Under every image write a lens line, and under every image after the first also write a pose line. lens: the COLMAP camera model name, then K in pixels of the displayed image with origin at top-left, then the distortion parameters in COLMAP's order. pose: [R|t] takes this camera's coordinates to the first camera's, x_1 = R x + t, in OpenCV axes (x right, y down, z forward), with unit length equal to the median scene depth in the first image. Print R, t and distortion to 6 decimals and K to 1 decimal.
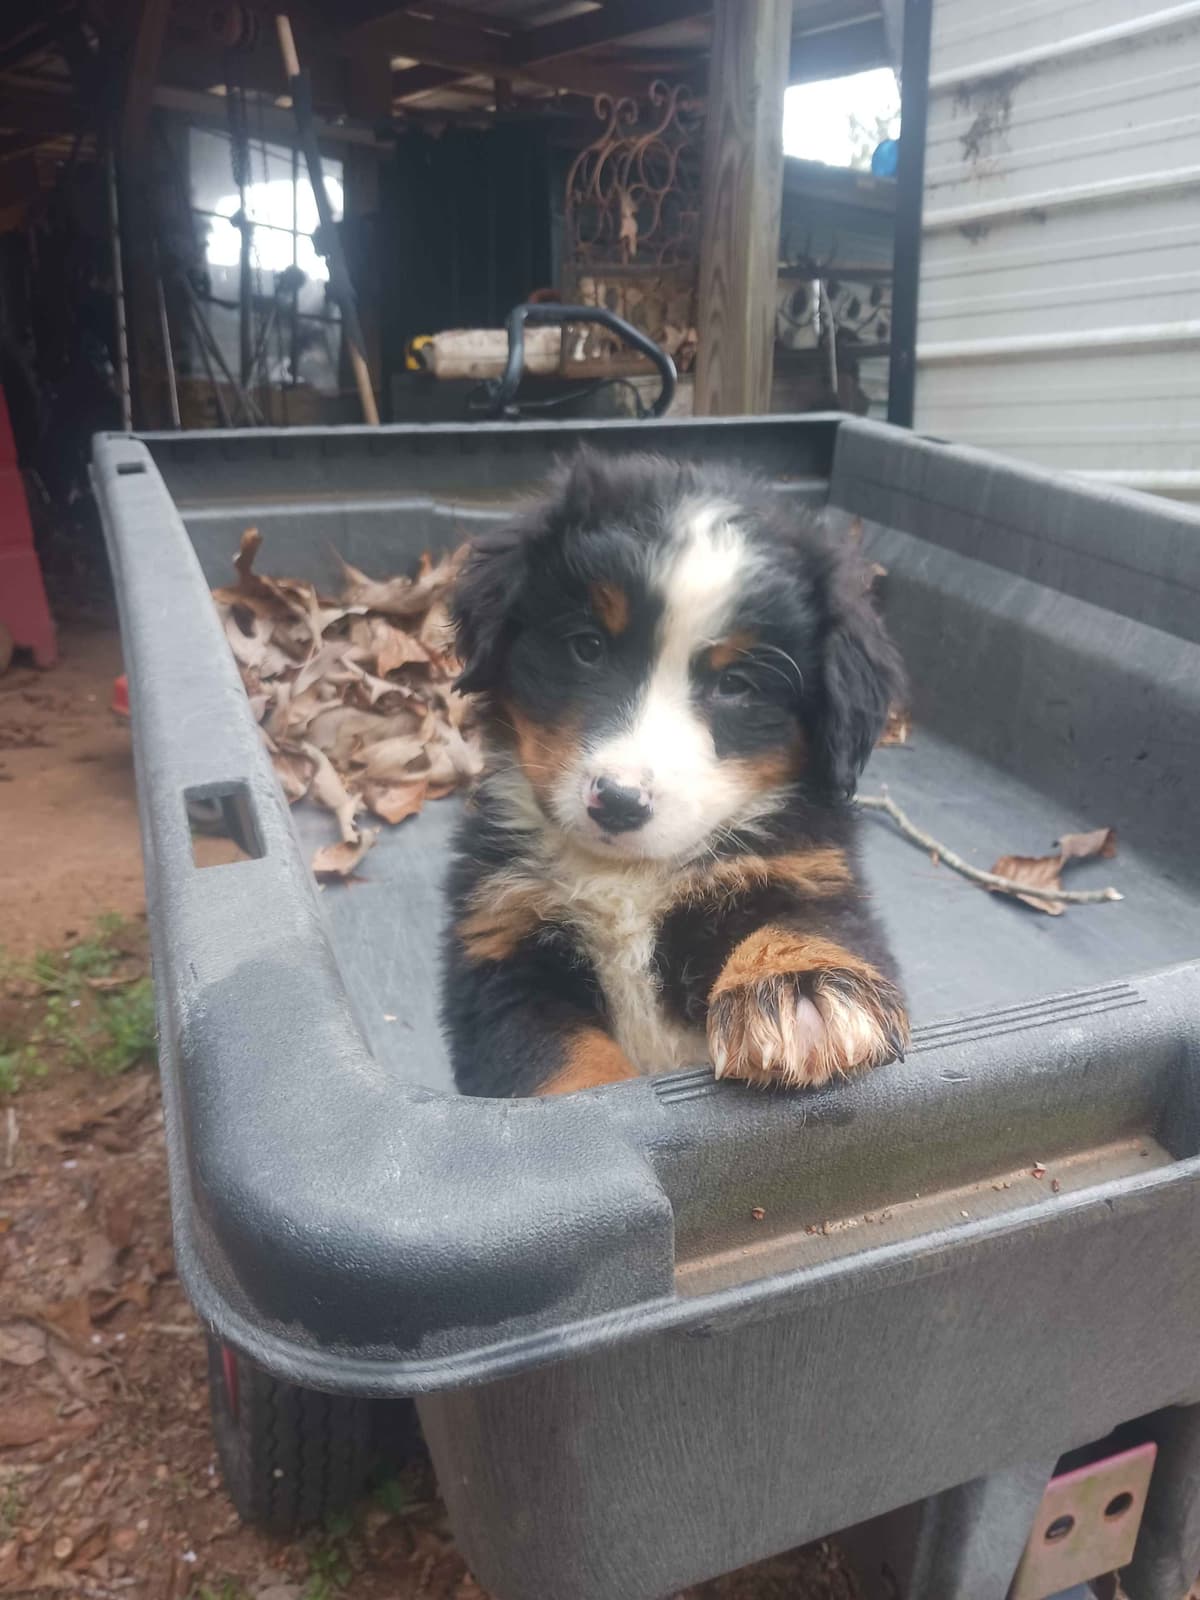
lens RADIAL K [[1292.6, 0, 629.7], [0, 1292.6, 786.0], [0, 0, 1]] dist [-0.017420, -0.000037]
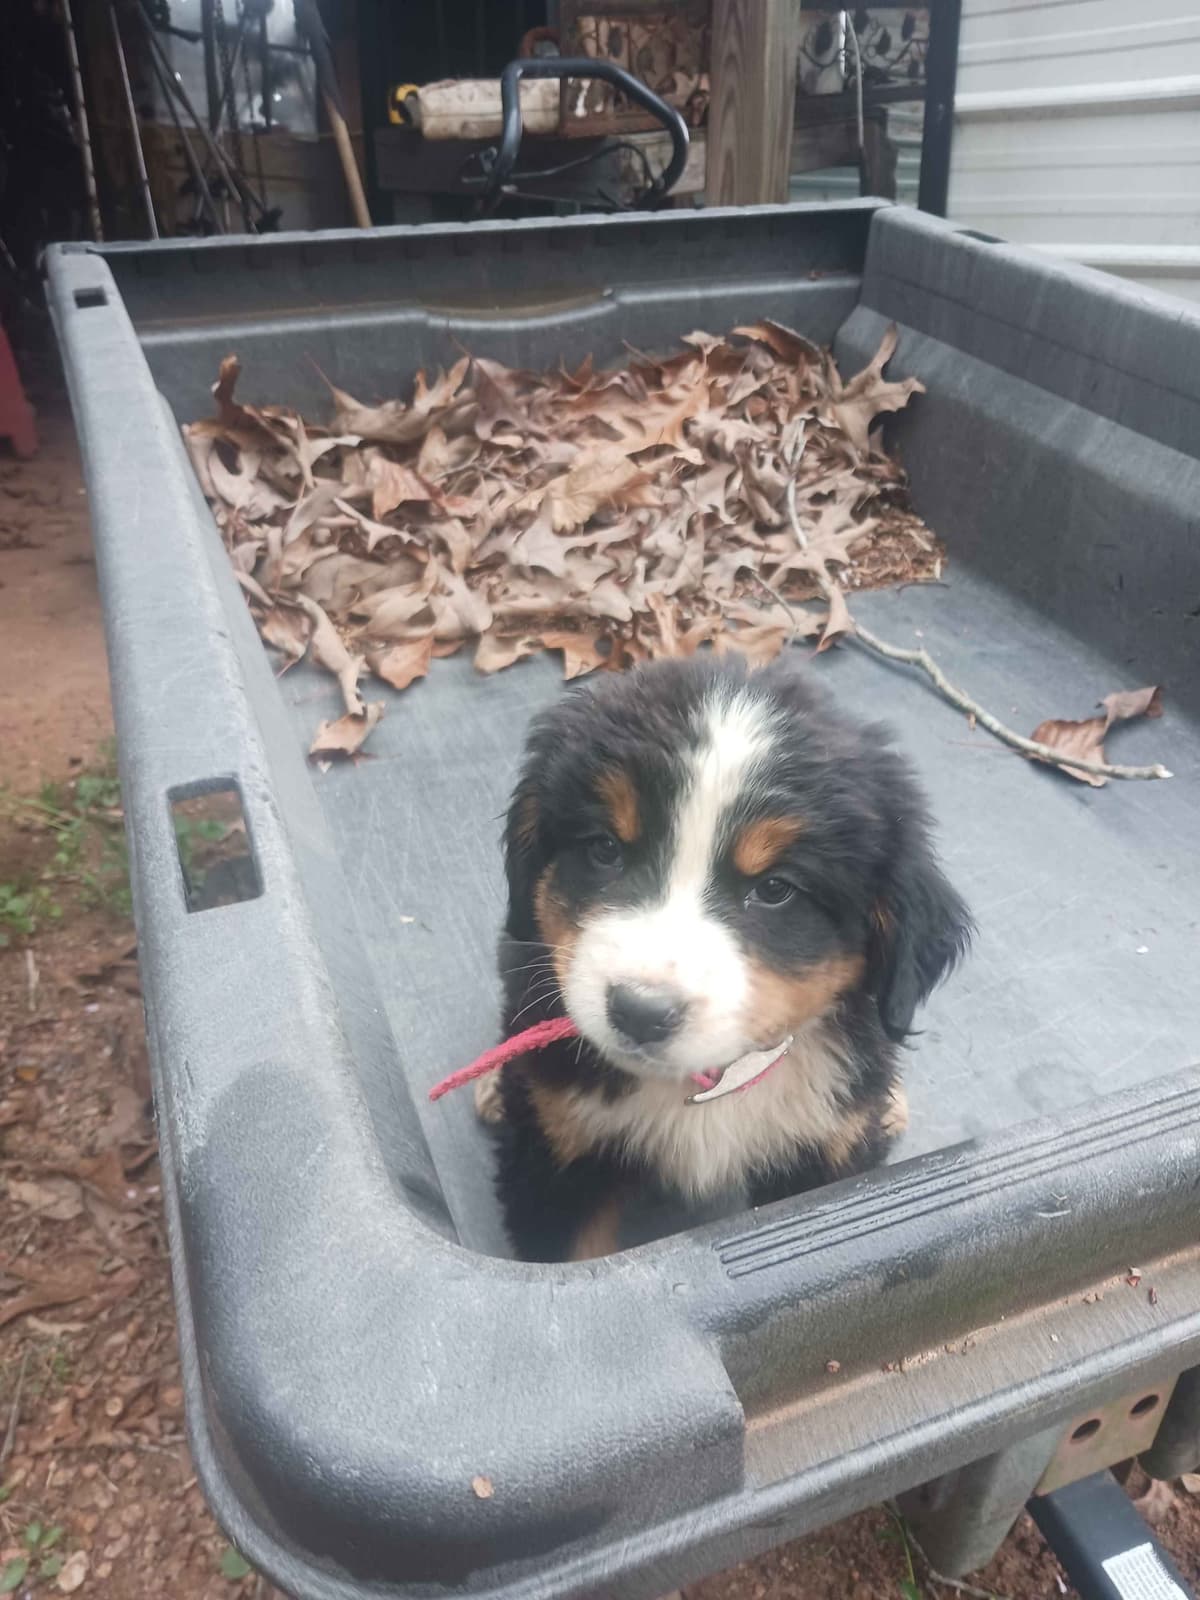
lens RADIAL K [[1292.6, 0, 626.1], [0, 1292.6, 792.0], [0, 0, 1]] dist [-0.017420, -0.000037]
pose [[0.999917, -0.010187, -0.007868, -0.008535], [0.011479, 0.982296, 0.186984, -0.060074], [0.005824, -0.187059, 0.982331, 0.048183]]
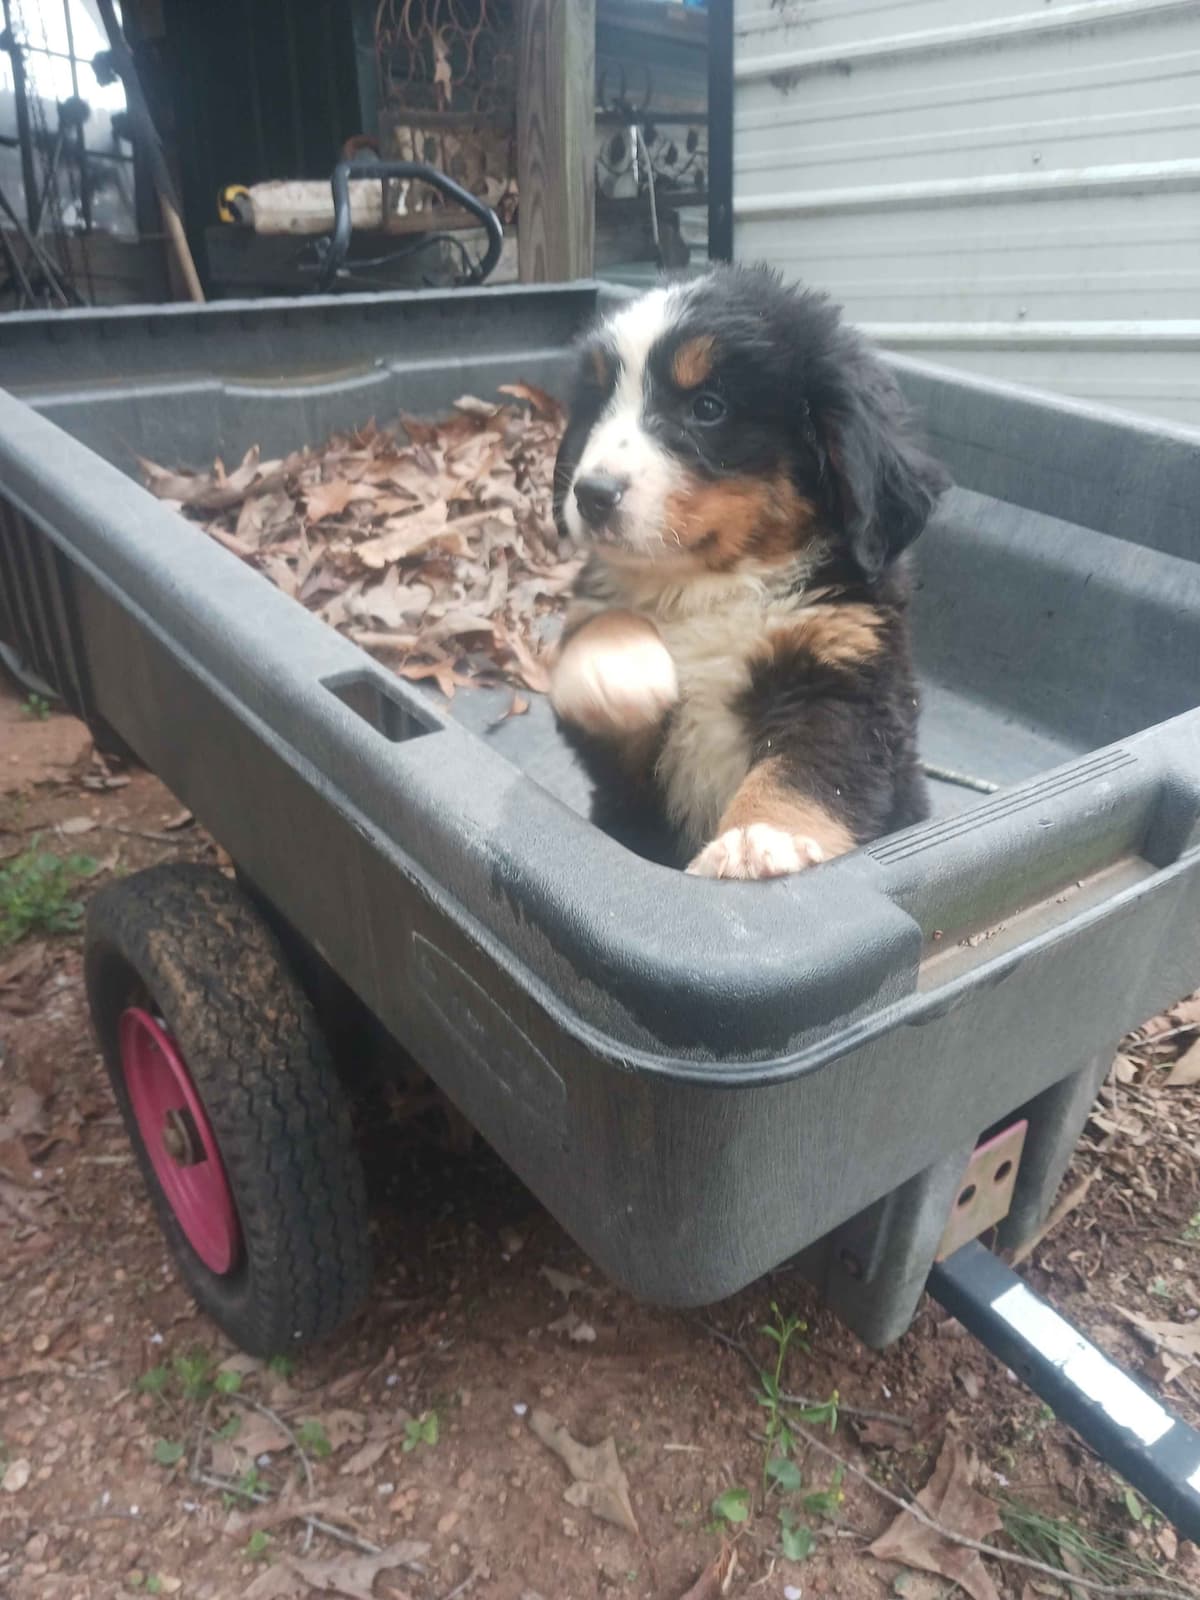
lens RADIAL K [[1275.3, 0, 639.7], [0, 1275.3, 796.6], [0, 0, 1]] dist [0.004686, -0.026882]
pose [[0.989934, -0.063738, 0.126368, -0.018597], [0.047359, 0.990562, 0.128625, -0.004826], [-0.133374, -0.121345, 0.983609, -0.086021]]
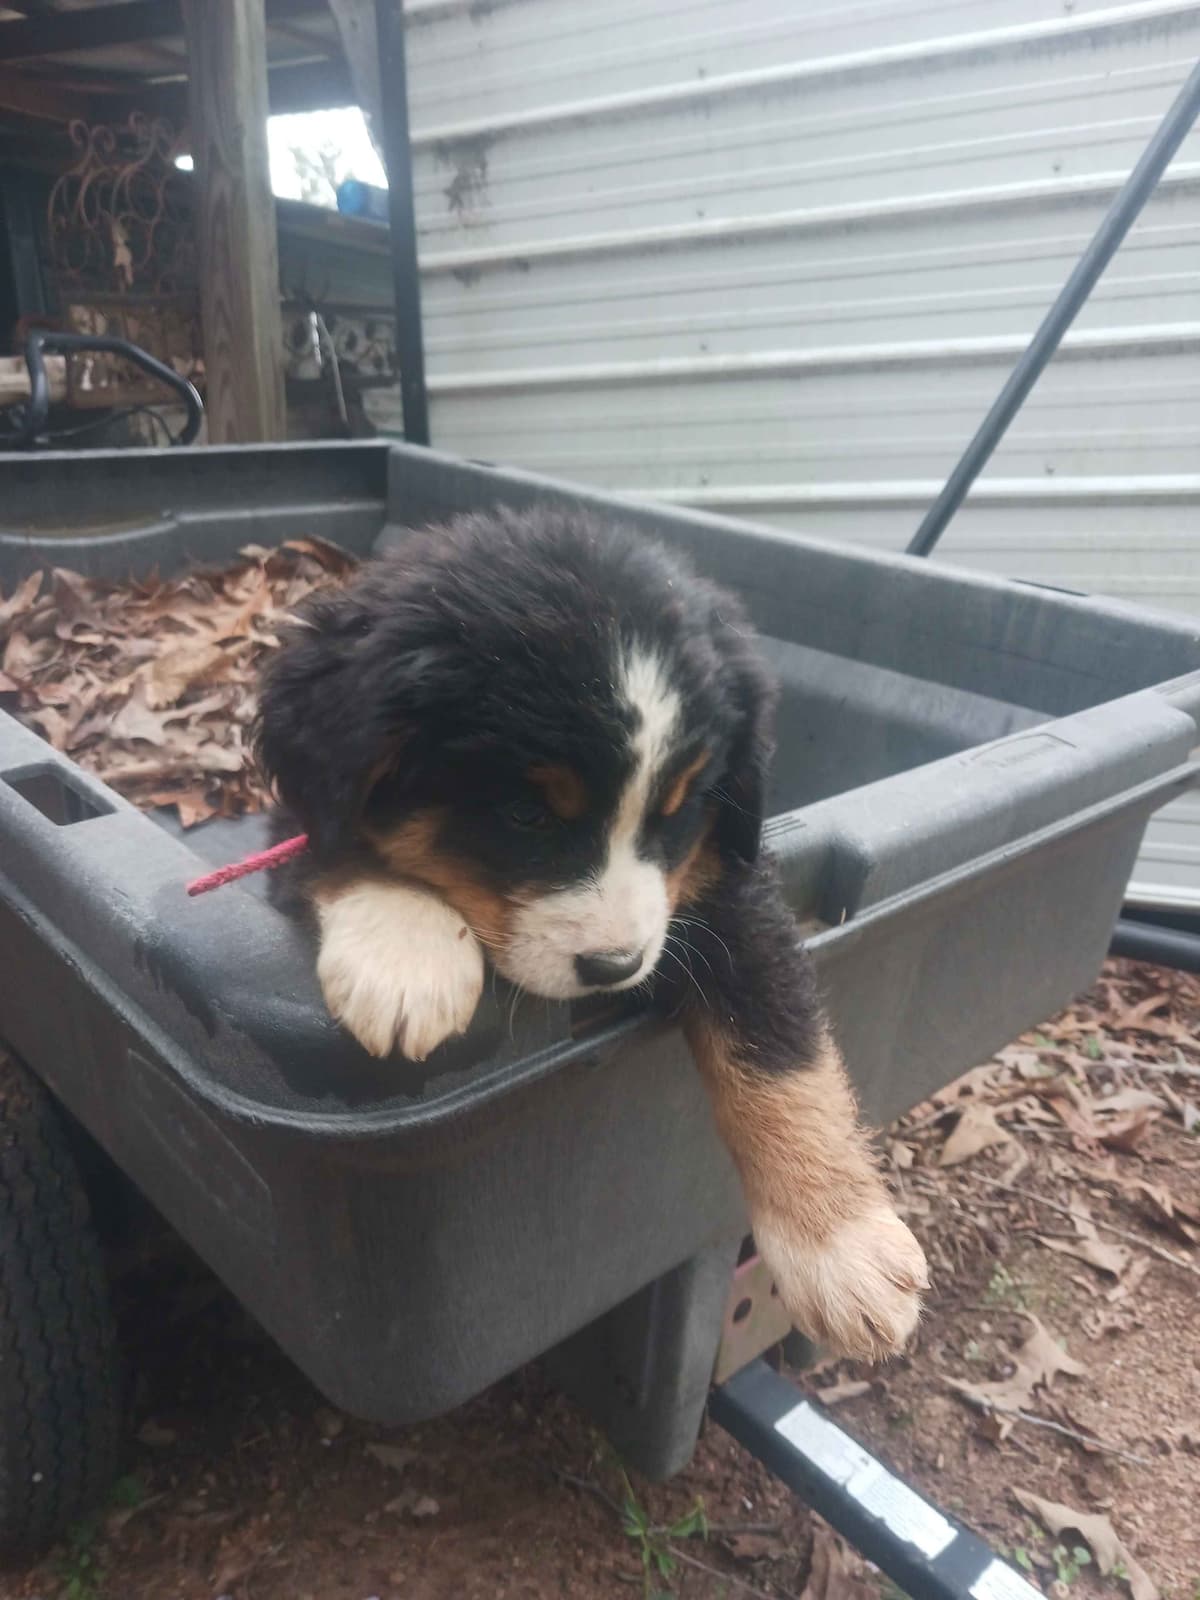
lens RADIAL K [[1292.6, 0, 644.6], [0, 1292.6, 782.3], [0, 0, 1]] dist [-0.017420, -0.000037]
pose [[0.918281, -0.106374, 0.381372, -0.097910], [0.115507, 0.993306, -0.001065, 0.028998], [-0.378706, 0.045029, 0.924421, -0.090009]]
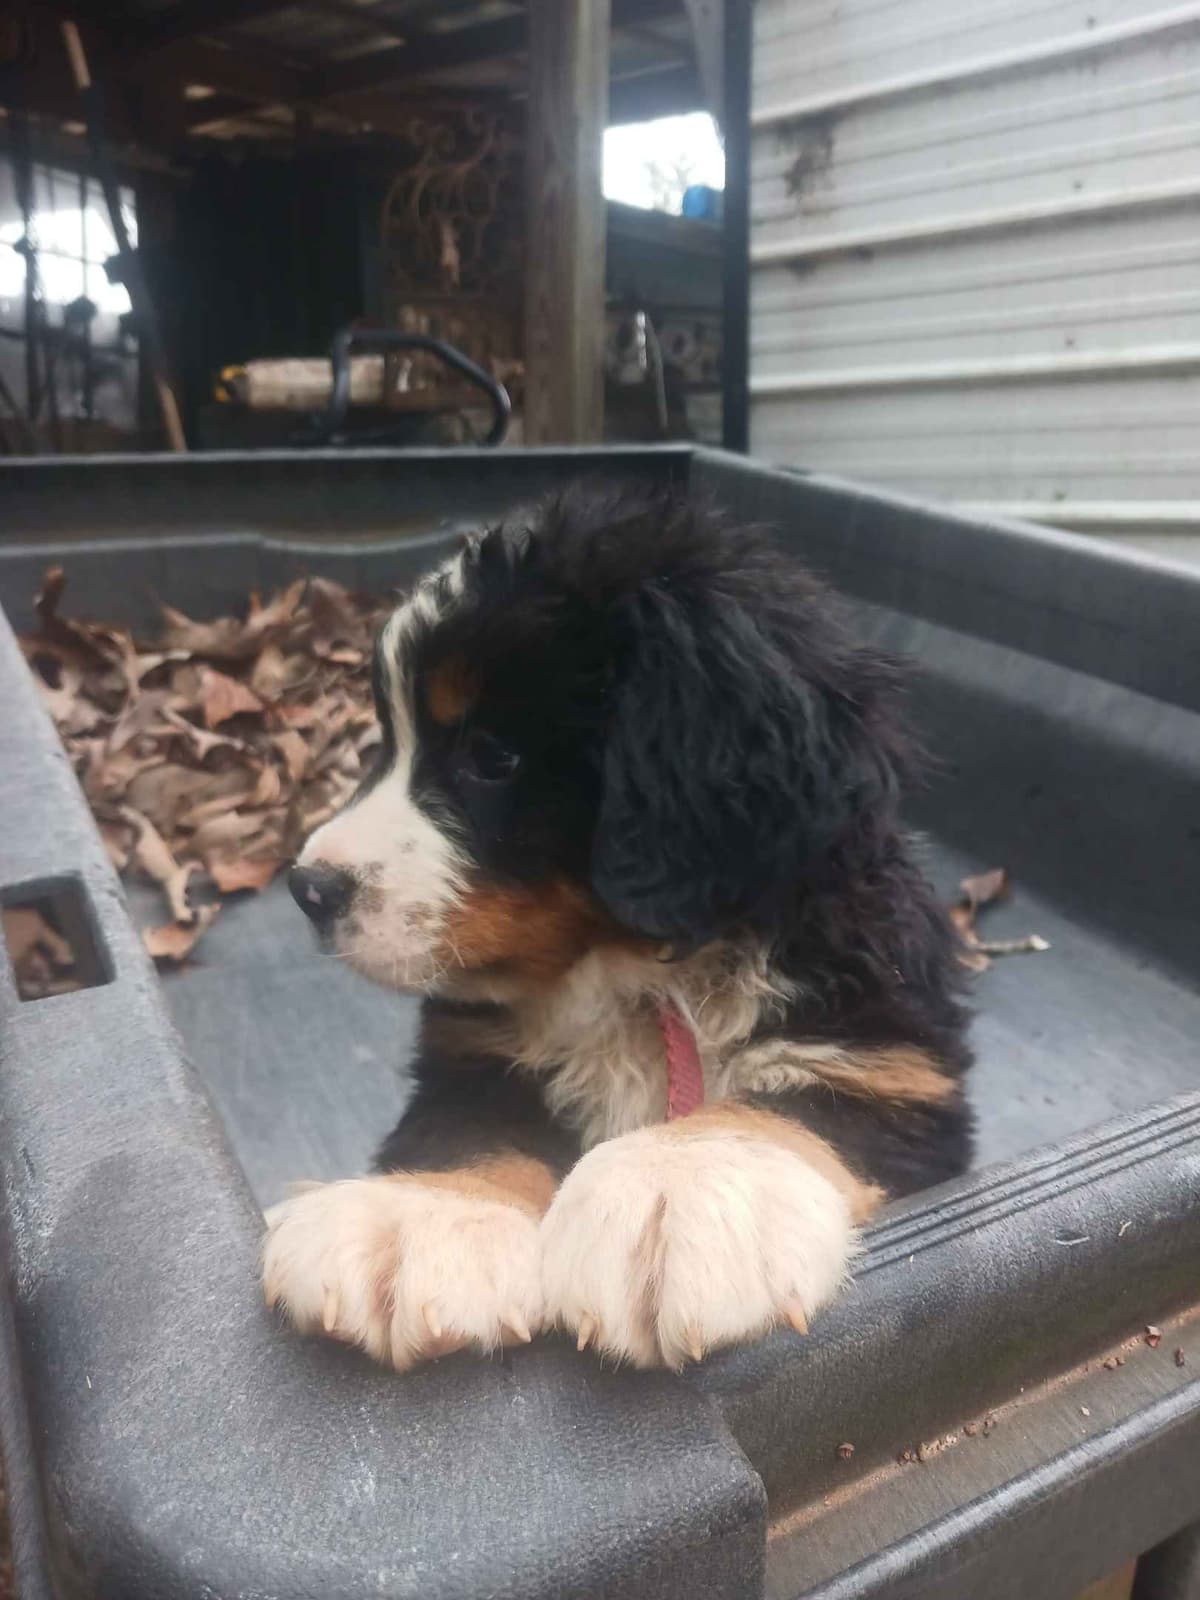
lens RADIAL K [[1292.6, 0, 632.0], [0, 1292.6, 787.4], [0, 0, 1]] dist [-0.017420, -0.000037]
pose [[0.989451, -0.032994, 0.141063, -0.029036], [0.037113, 0.998955, -0.026671, -0.009033], [-0.140036, 0.031625, 0.989641, 0.069788]]
